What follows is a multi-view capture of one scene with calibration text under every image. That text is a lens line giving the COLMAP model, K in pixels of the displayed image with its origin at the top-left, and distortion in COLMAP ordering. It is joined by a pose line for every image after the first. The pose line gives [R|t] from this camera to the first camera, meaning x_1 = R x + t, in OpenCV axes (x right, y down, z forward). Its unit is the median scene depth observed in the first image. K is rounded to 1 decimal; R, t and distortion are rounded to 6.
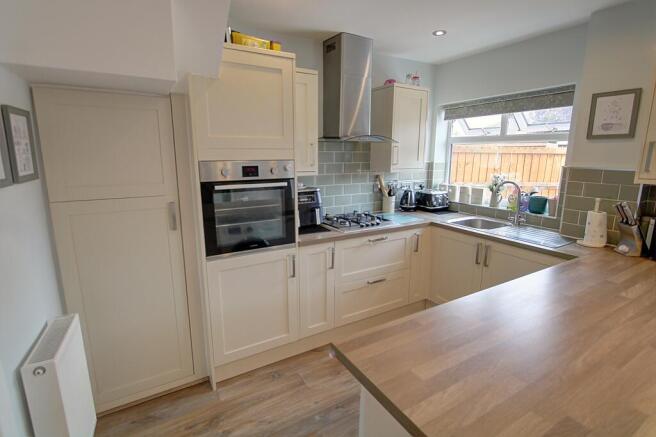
lens RADIAL K [[308.4, 0, 328.0], [0, 308.4, 218.5], [0, 0, 1]] dist [-0.002907, -0.000115]
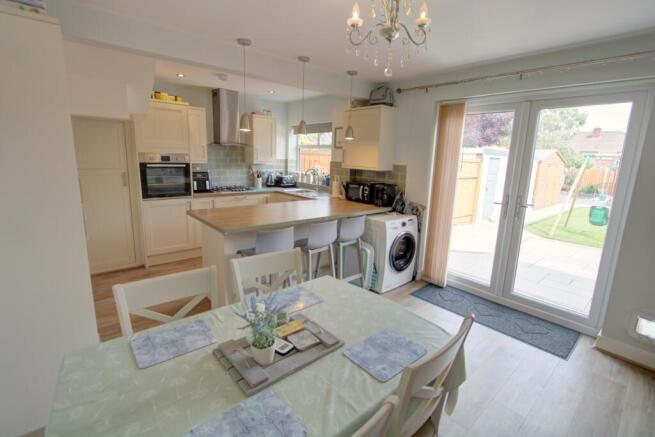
lens RADIAL K [[307.9, 0, 327.5], [0, 307.9, 218.5], [0, 0, 1]] dist [-0.002907, -0.000115]
pose [[0.987412, -0.004074, 0.158115, 0.395496], [0.005077, 0.999969, -0.005943, 0.213767], [-0.158086, 0.006671, 0.987403, -0.968844]]
